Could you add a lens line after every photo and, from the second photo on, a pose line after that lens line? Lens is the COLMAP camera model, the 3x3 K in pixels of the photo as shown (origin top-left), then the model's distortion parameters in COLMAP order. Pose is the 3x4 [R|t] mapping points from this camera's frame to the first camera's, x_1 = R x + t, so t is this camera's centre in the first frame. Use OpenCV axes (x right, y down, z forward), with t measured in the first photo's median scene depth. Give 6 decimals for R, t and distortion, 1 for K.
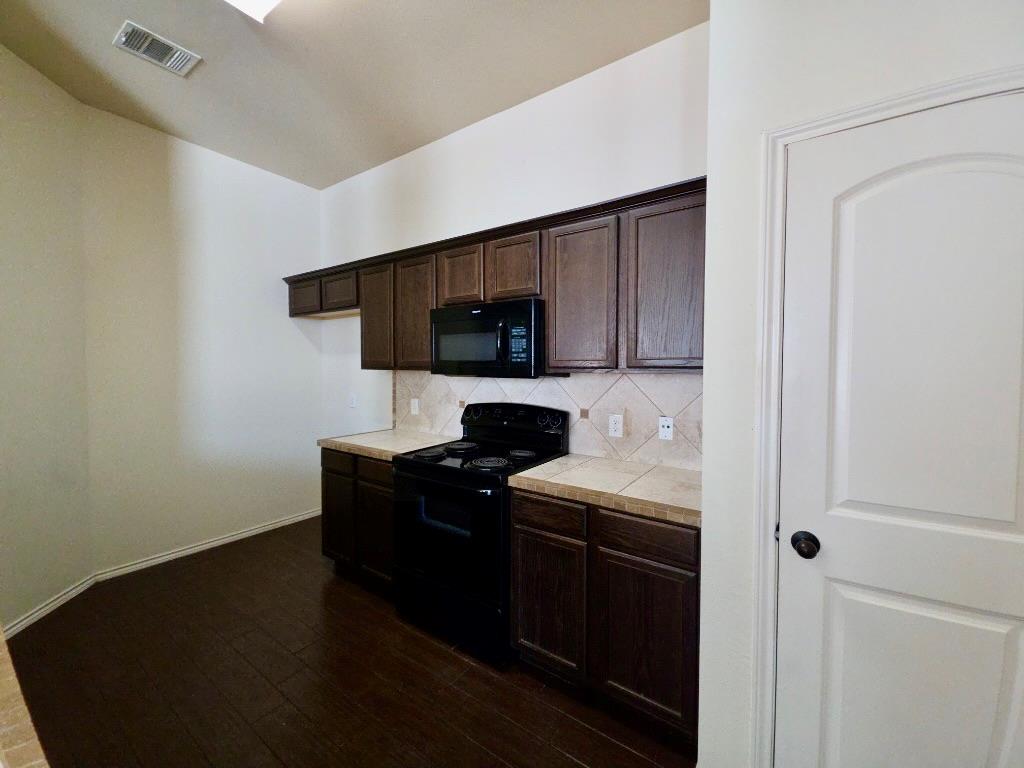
lens RADIAL K [[404.7, 0, 517.6], [0, 404.7, 377.7], [0, 0, 1]] dist [0.019291, -0.010402]
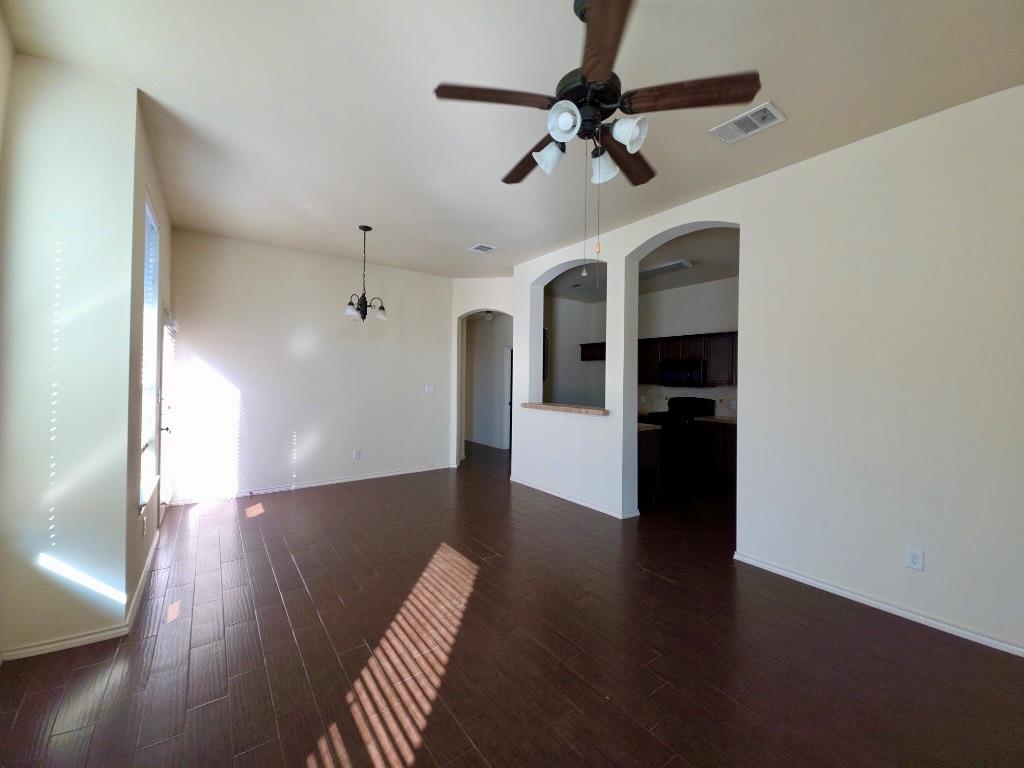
lens RADIAL K [[404.7, 0, 517.6], [0, 404.7, 377.7], [0, 0, 1]] dist [0.019291, -0.010402]
pose [[0.949676, 0.009427, -0.313093, -0.283200], [-0.021325, 0.999174, -0.034599, 0.057018], [0.312508, 0.039534, 0.949092, -2.043319]]
